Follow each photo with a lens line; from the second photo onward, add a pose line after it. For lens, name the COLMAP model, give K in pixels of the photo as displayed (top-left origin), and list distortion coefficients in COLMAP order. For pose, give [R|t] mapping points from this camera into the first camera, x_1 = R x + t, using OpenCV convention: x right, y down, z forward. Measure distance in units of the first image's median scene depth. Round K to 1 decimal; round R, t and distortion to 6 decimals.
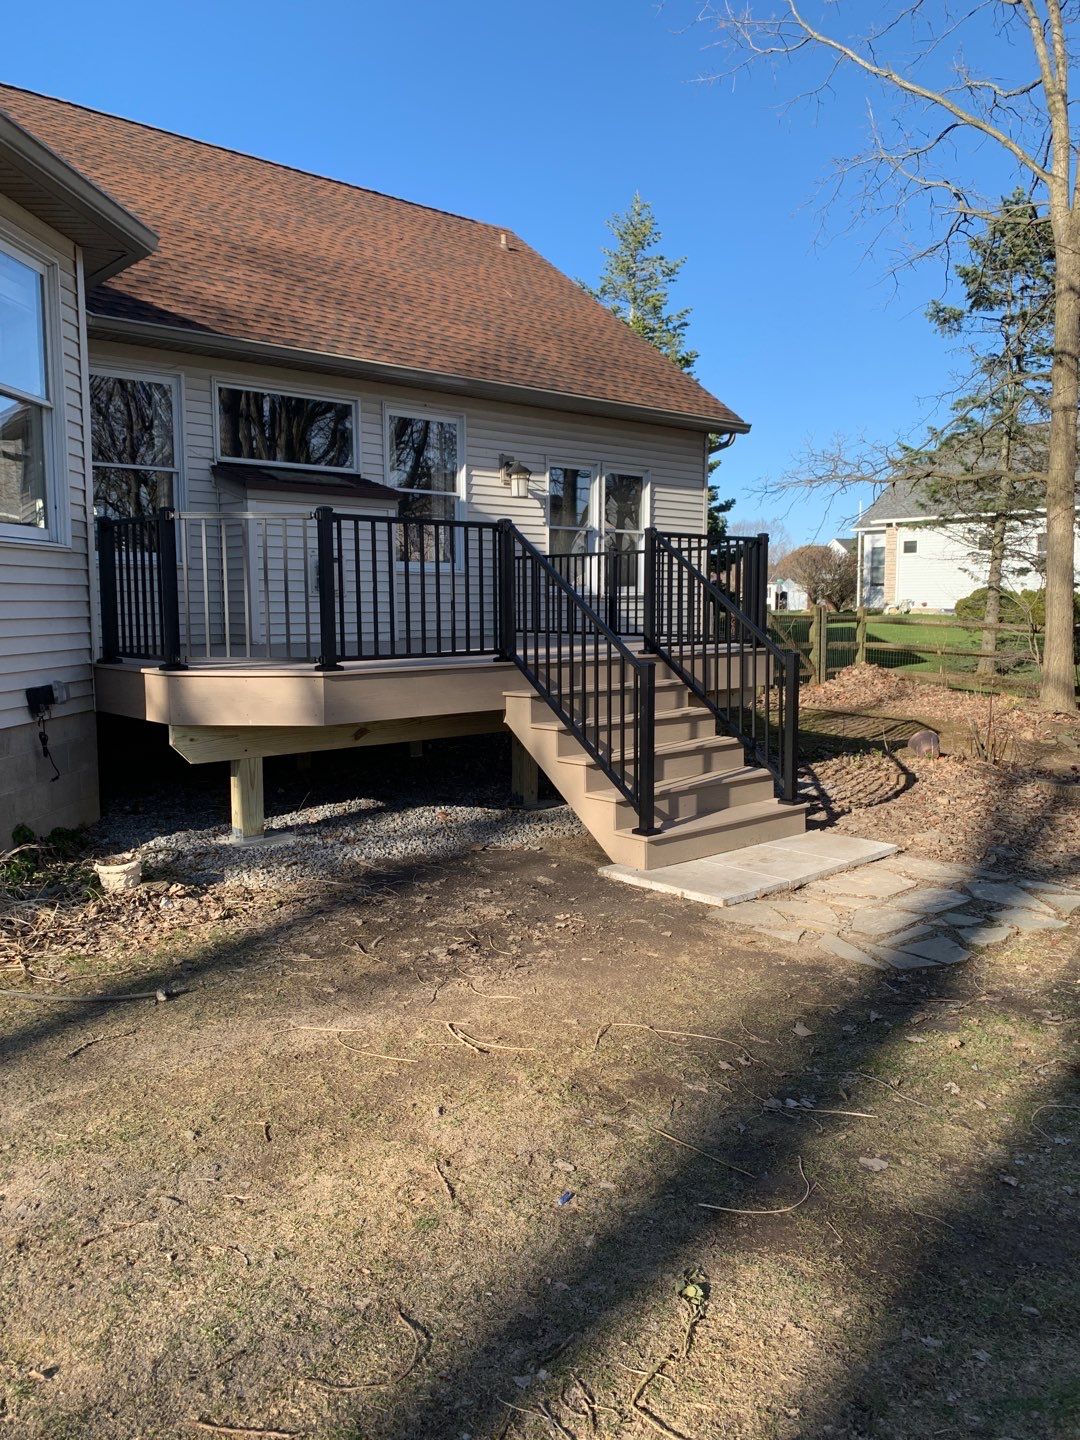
lens RADIAL K [[1081.8, 0, 535.8], [0, 1081.8, 711.3], [0, 0, 1]] dist [0.042186, -0.050479]
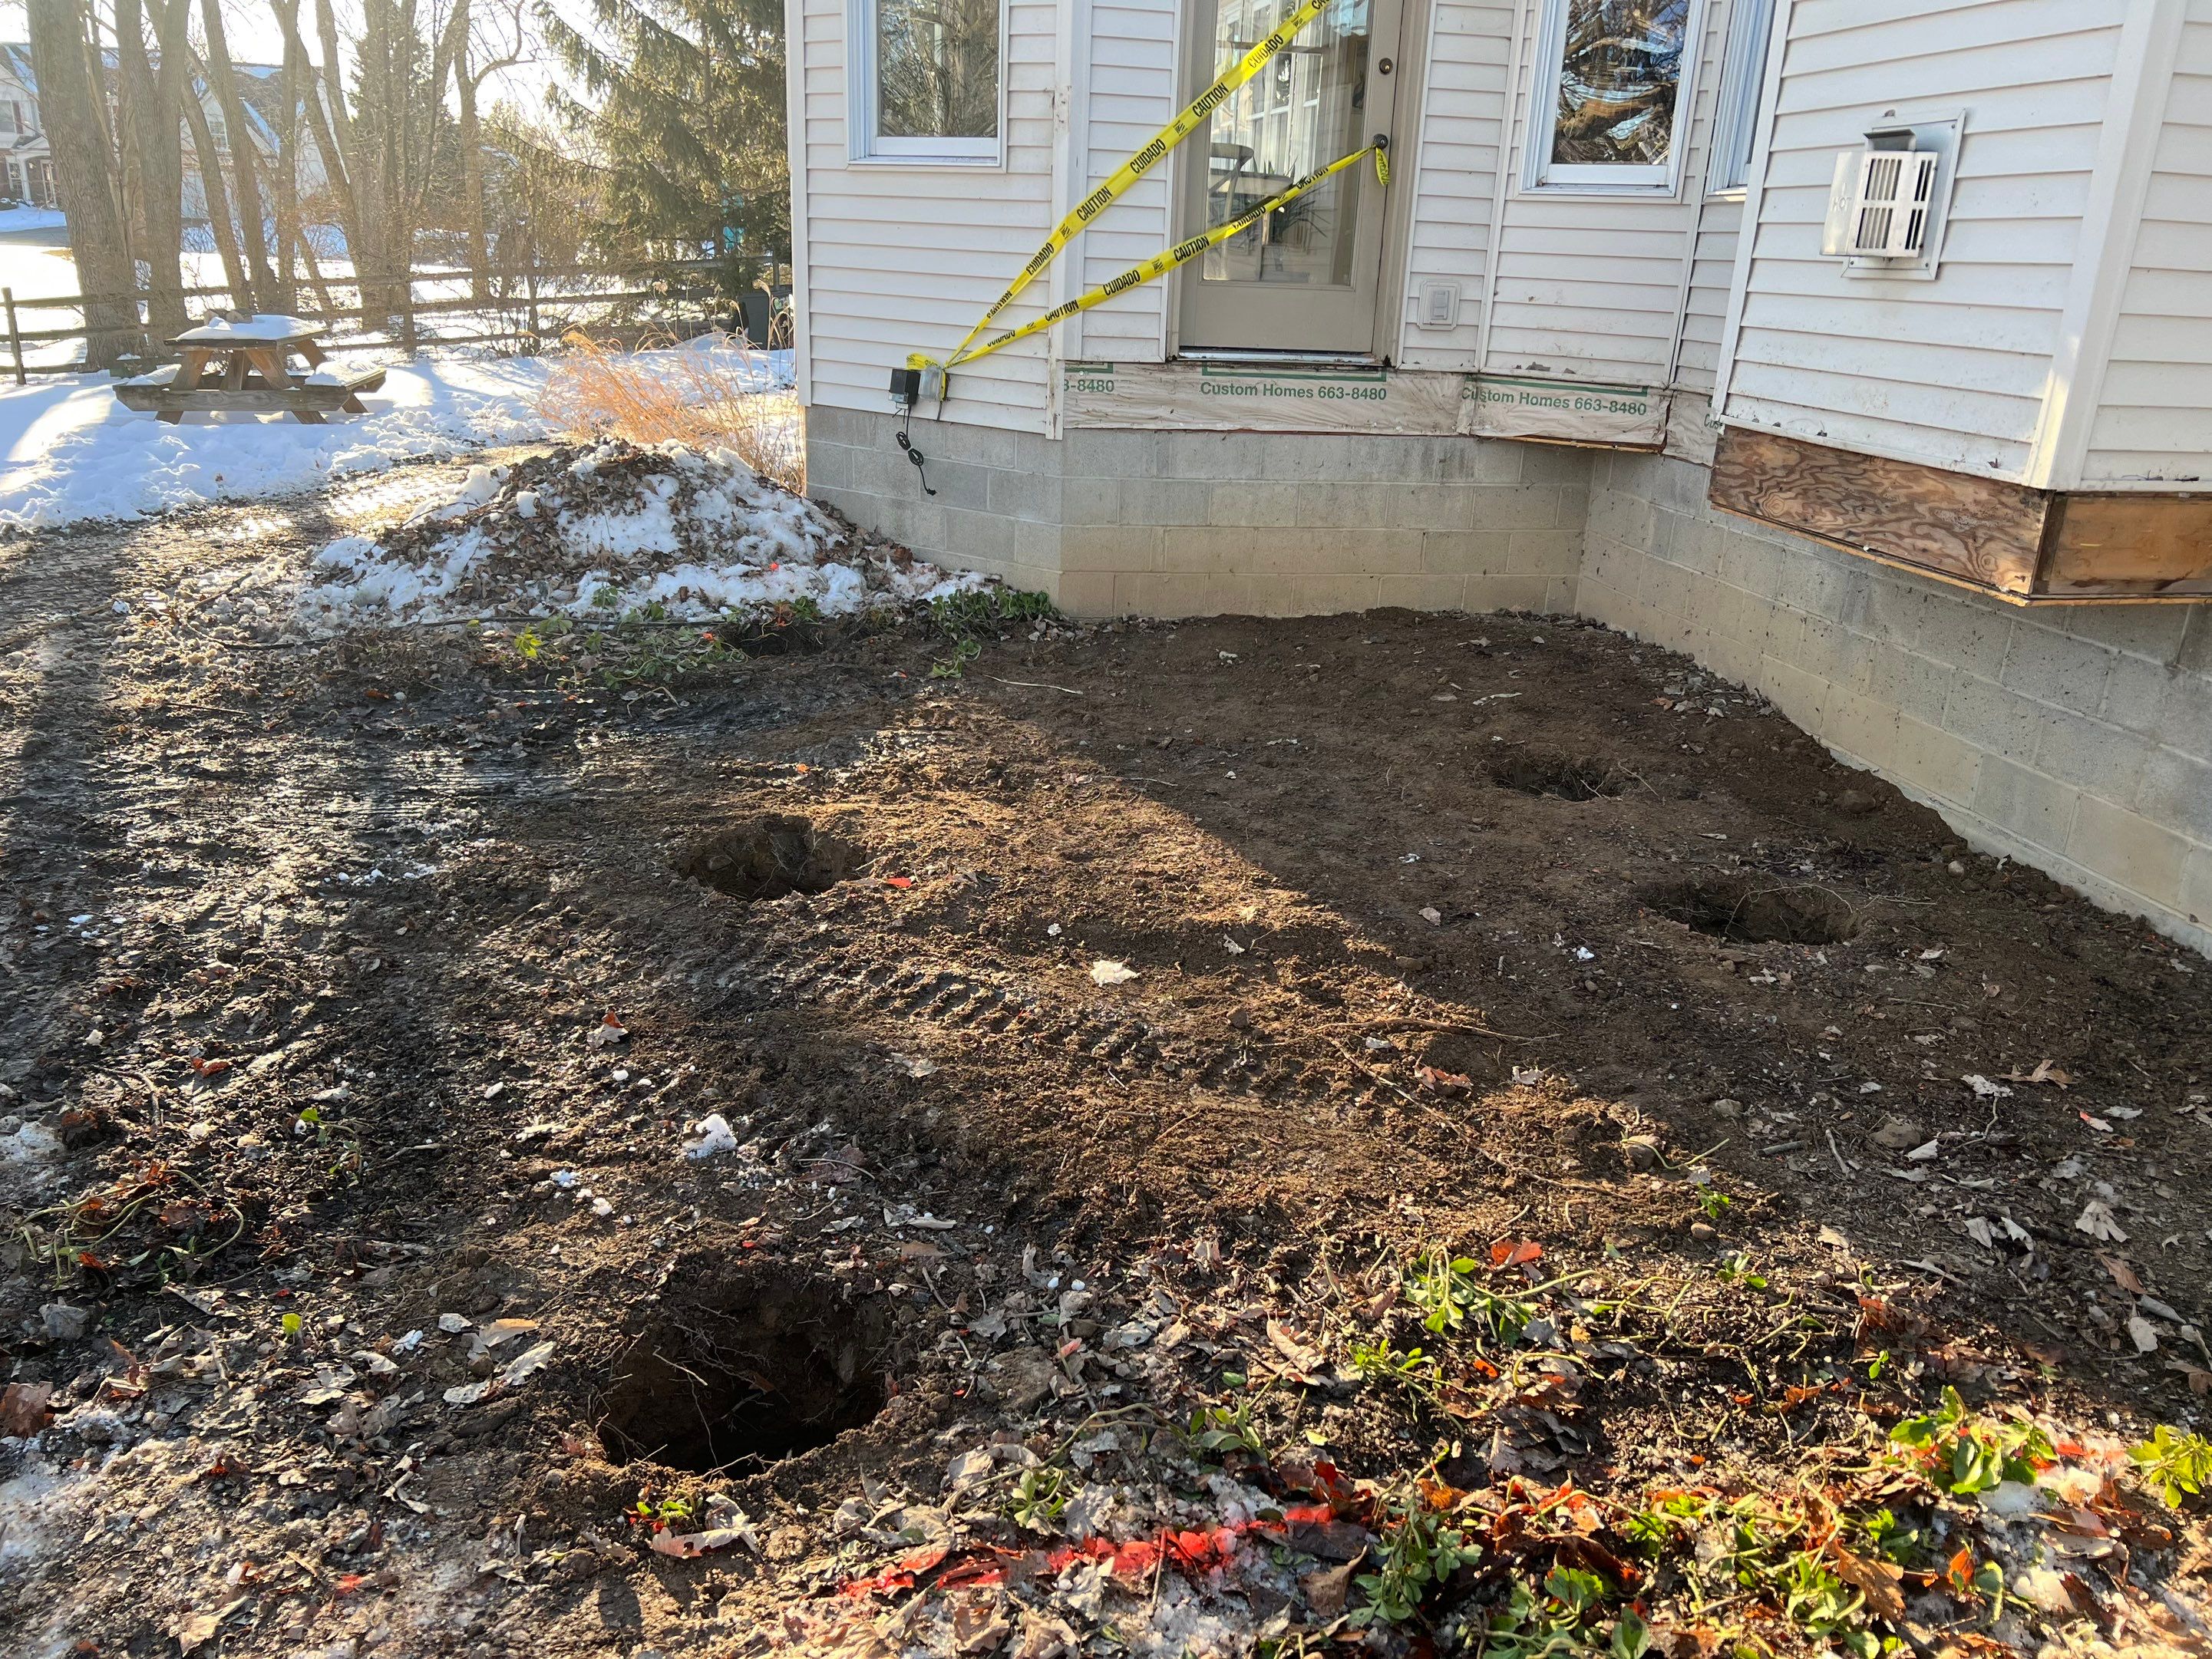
lens RADIAL K [[1661.6, 0, 1112.8], [0, 1661.6, 835.9], [0, 0, 1]] dist [0.042186, -0.050479]
pose [[-0.521534, 0.267835, -0.810103, 0.306736], [-0.124857, 0.915276, 0.382989, -0.116056], [0.844046, 0.300889, -0.443907, 1.077247]]
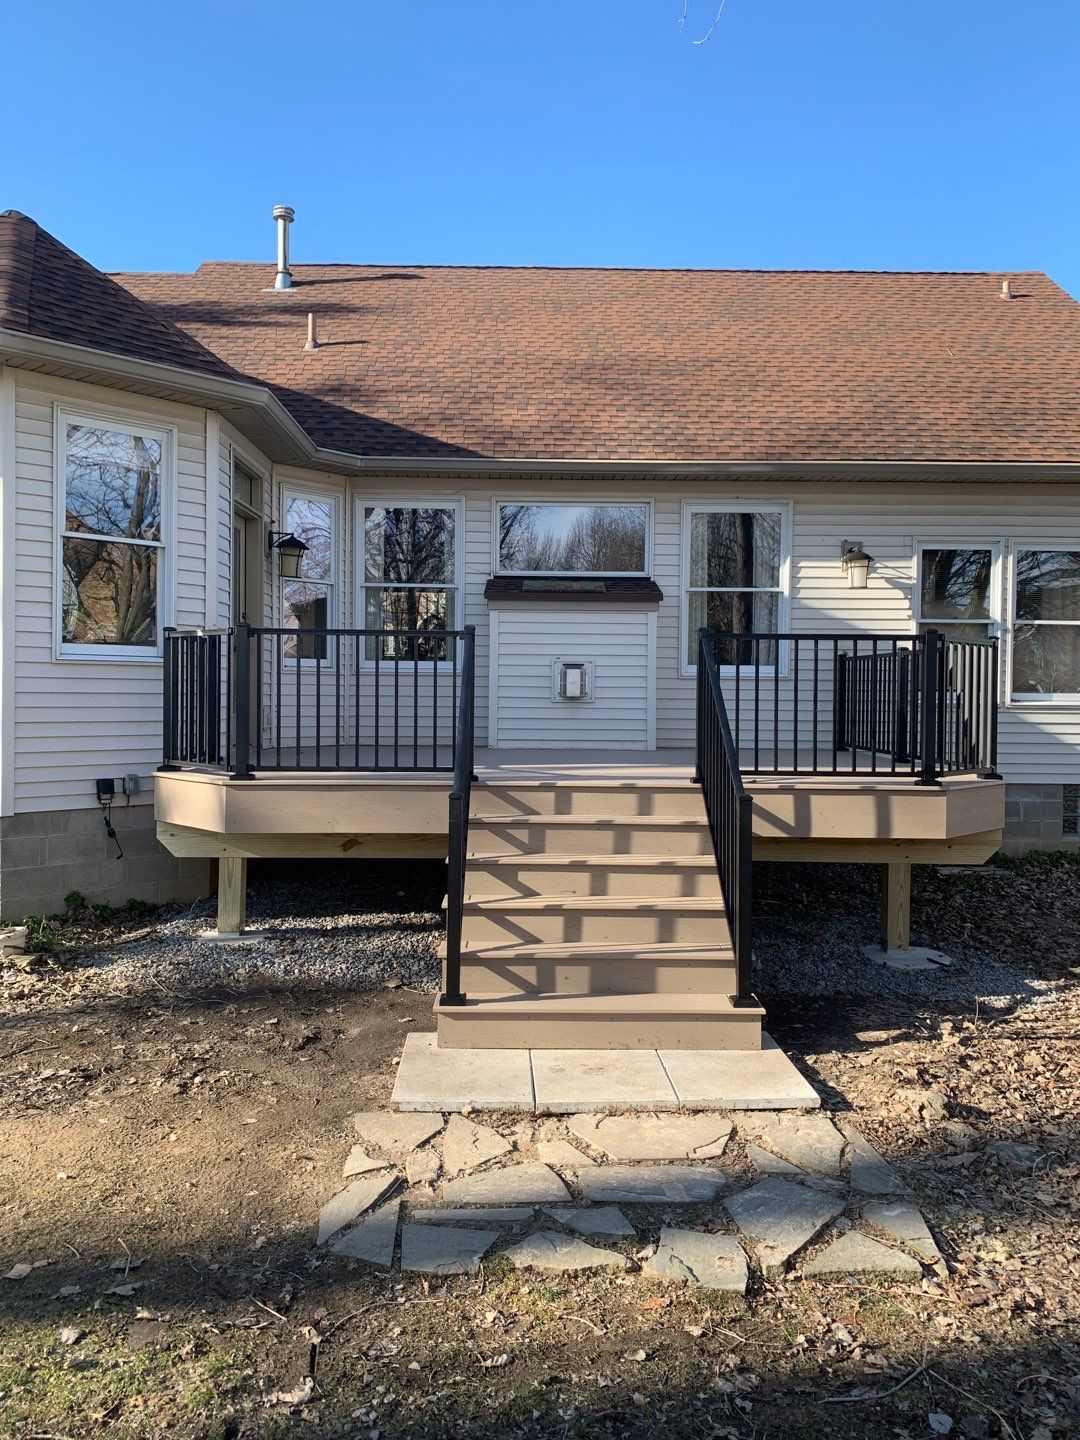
lens RADIAL K [[1081.8, 0, 543.2], [0, 1081.8, 708.9], [0, 0, 1]] dist [0.042186, -0.050479]
pose [[0.756781, 0.019744, -0.653371, 0.430609], [-0.078297, 0.995085, -0.060619, -0.039636], [0.648963, 0.097032, 0.754607, 0.249070]]
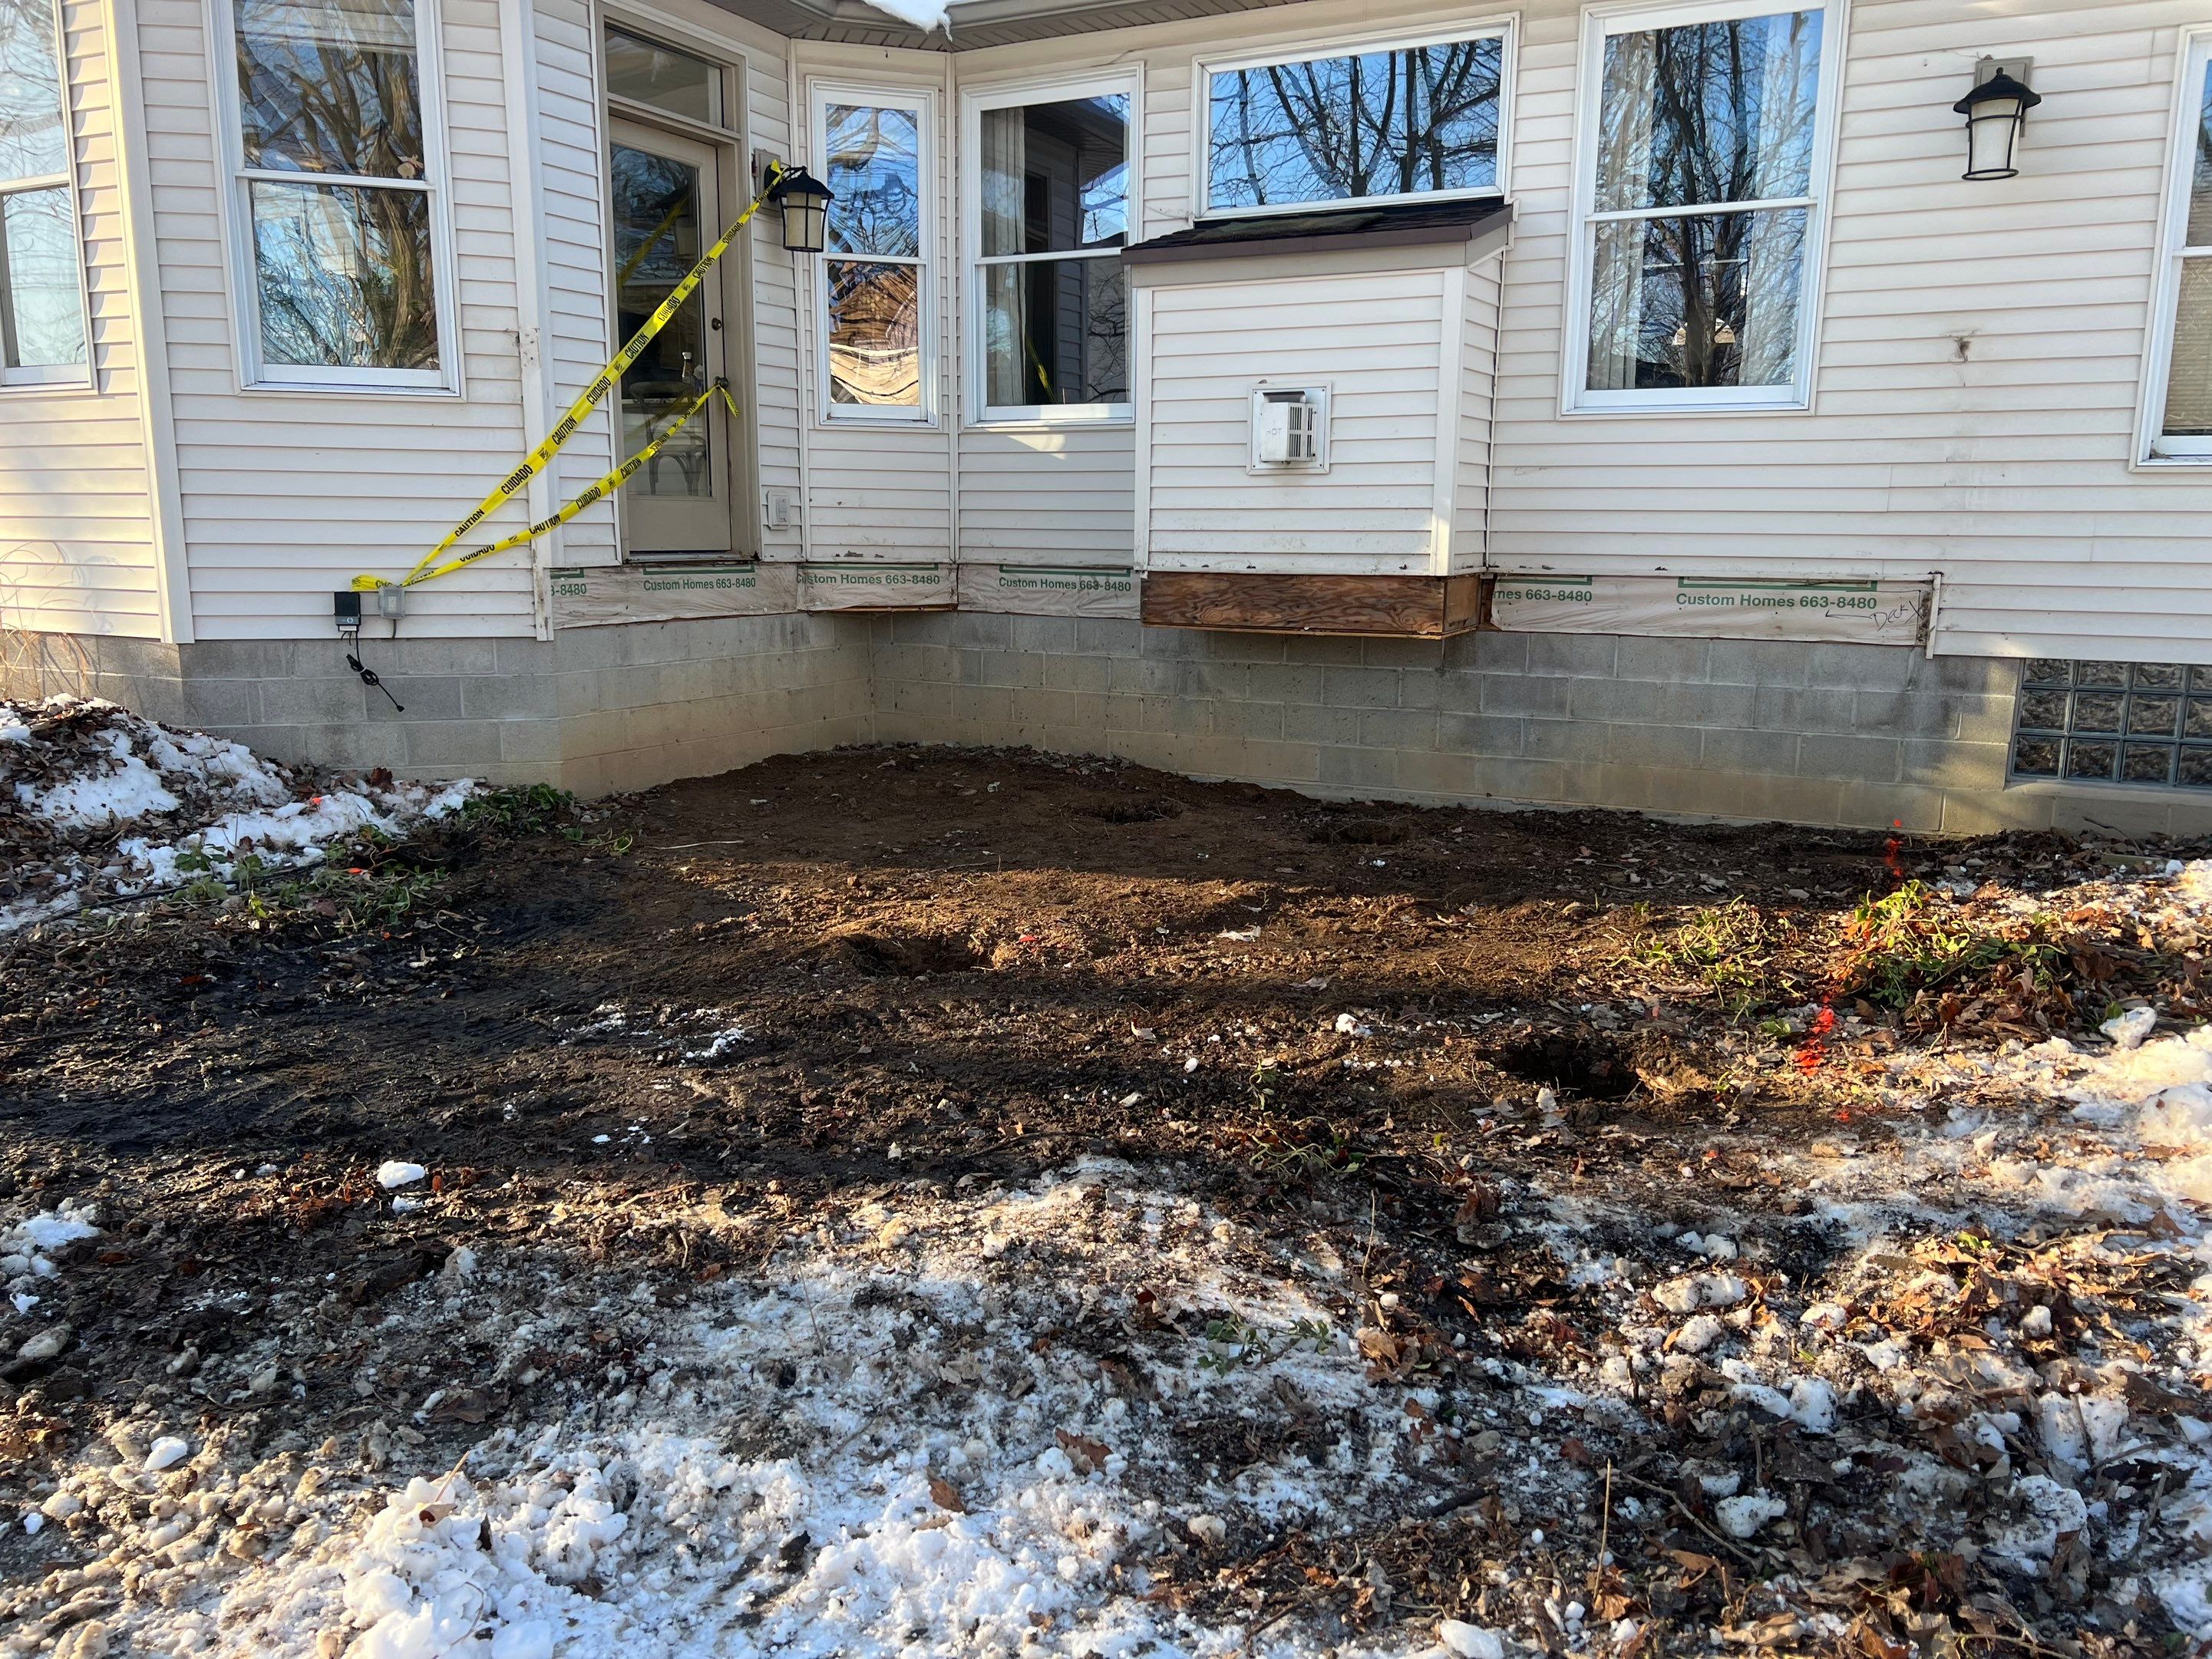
lens RADIAL K [[1661.6, 0, 1110.0], [0, 1661.6, 840.5], [0, 0, 1]] dist [0.042186, -0.050479]
pose [[0.363044, 0.181385, -0.913947, 0.495094], [-0.102783, 0.982679, 0.154198, -0.052033], [0.926086, 0.037957, 0.375399, 0.659507]]
